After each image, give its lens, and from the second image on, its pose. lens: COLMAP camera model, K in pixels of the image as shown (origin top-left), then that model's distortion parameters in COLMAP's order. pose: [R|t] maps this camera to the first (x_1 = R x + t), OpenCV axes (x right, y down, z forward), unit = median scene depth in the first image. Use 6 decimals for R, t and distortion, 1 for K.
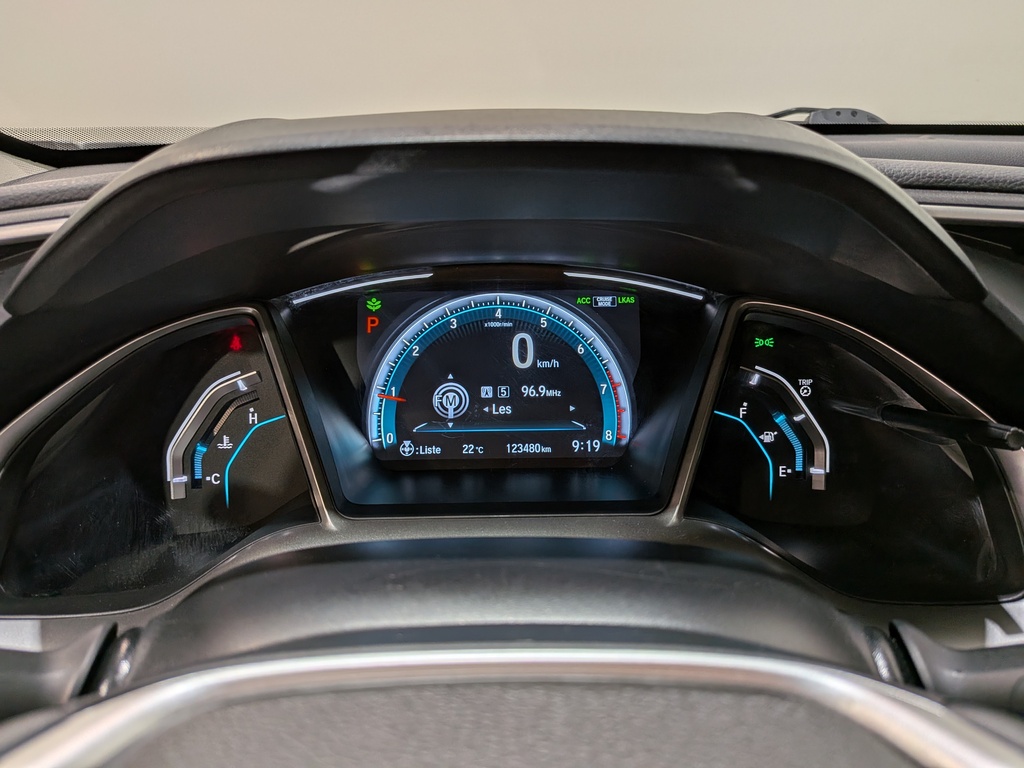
lens RADIAL K [[724.9, 0, 503.5], [0, 724.9, 382.2], [0, 0, 1]] dist [0.096169, -0.164507]
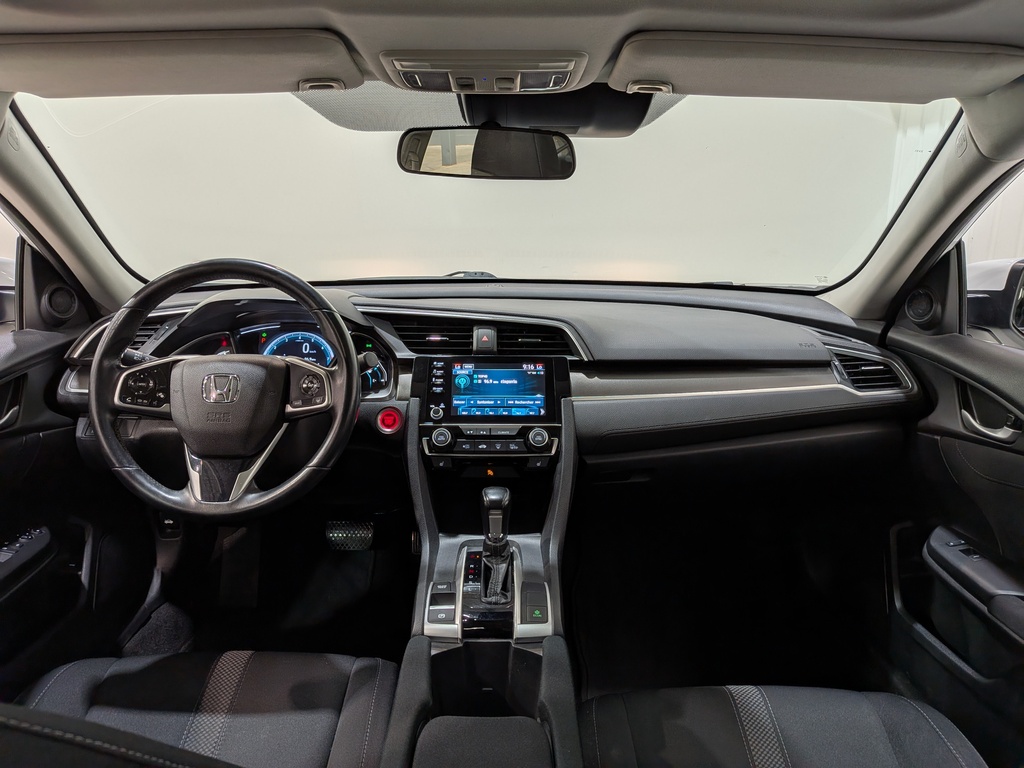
lens RADIAL K [[713.5, 0, 498.5], [0, 713.5, 394.9], [0, 0, 1]] dist [0.106814, -0.187795]
pose [[0.999894, 0.009247, -0.011202, 0.998828], [-0.010482, 0.993226, -0.115723, 0.573722], [0.010056, 0.115829, 0.993218, -2.418174]]
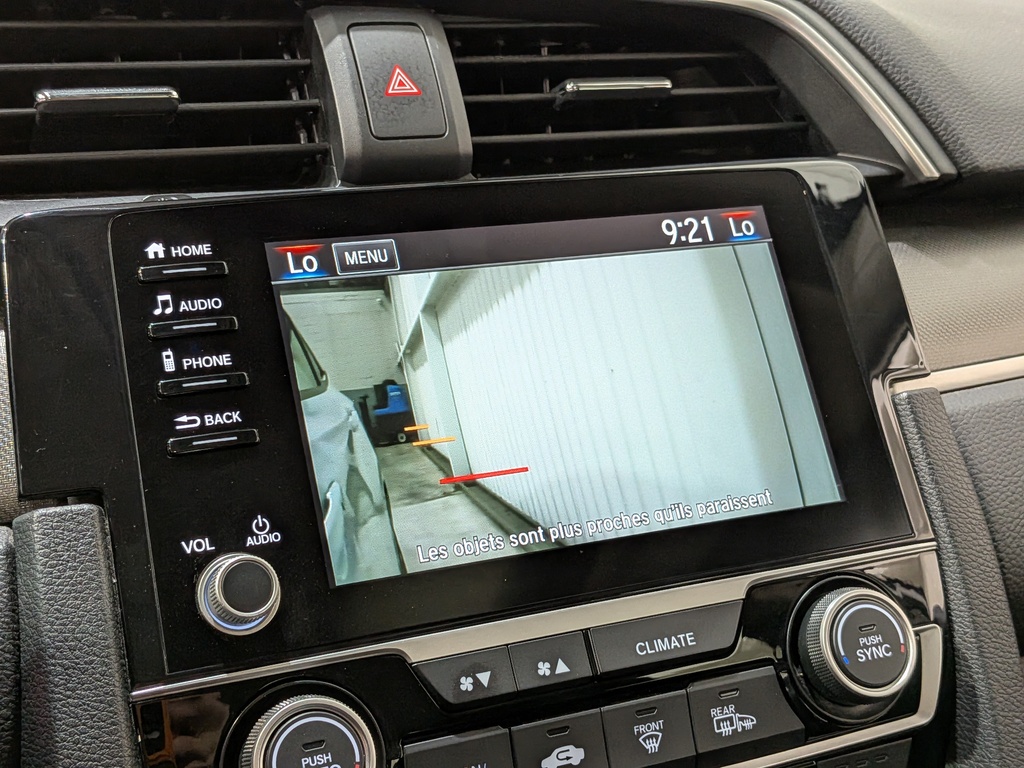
lens RADIAL K [[1492.5, 0, 508.0], [0, 1492.5, 374.8], [0, 0, 1]] dist [0.130341, -0.380590]
pose [[0.918935, -0.099528, 0.381644, 0.532466], [0.118900, 0.992527, -0.027453, 0.229173], [-0.376059, 0.070605, 0.923902, -0.424605]]
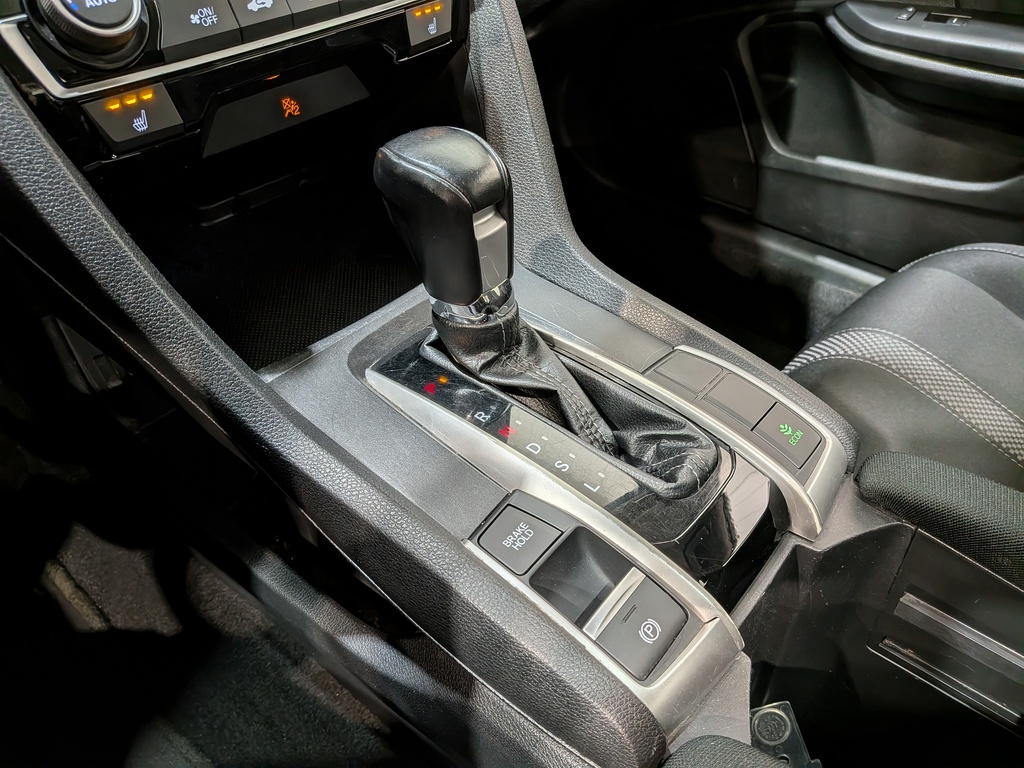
lens RADIAL K [[760.7, 0, 516.3], [0, 760.7, 402.6], [0, 0, 1]] dist [-0.003700, -0.010044]
pose [[0.645428, -0.500744, 0.576783, 0.424901], [0.267878, 0.855560, 0.443010, 0.523799], [-0.715307, -0.131424, 0.686340, -0.308078]]
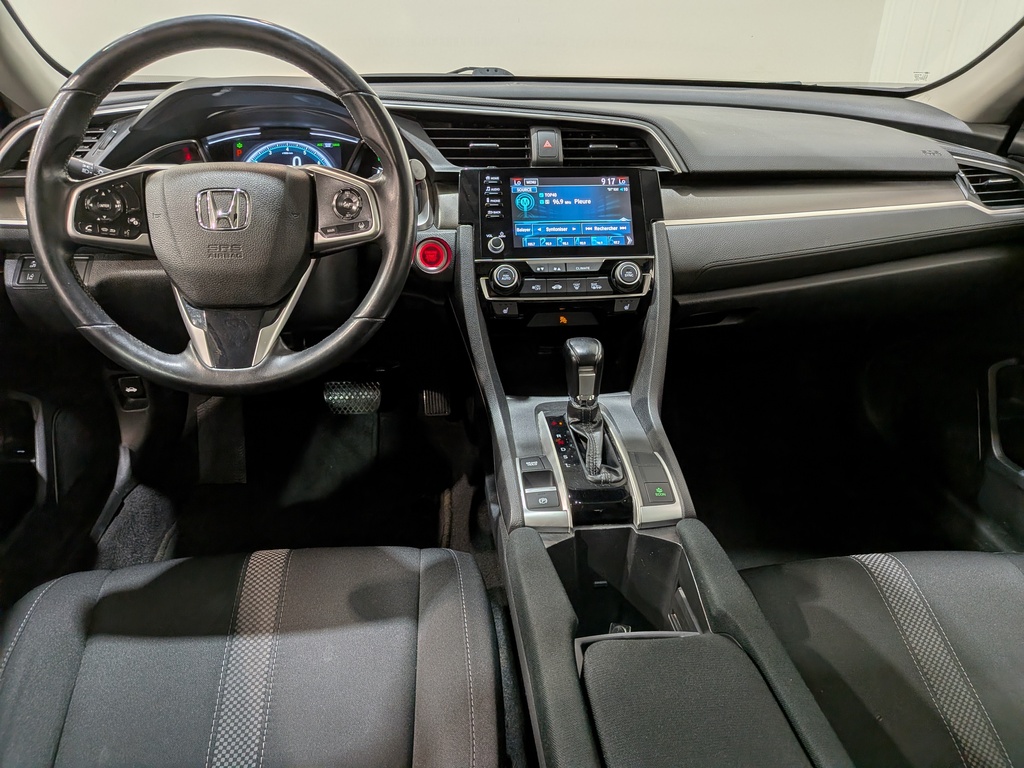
lens RADIAL K [[724.9, 0, 503.5], [0, 724.9, 382.2], [0, 0, 1]] dist [0.096169, -0.164507]
pose [[0.995471, -0.026188, 0.091383, 0.518322], [0.018898, 0.996635, 0.079754, 0.561873], [-0.093164, -0.077666, 0.992617, -1.826607]]
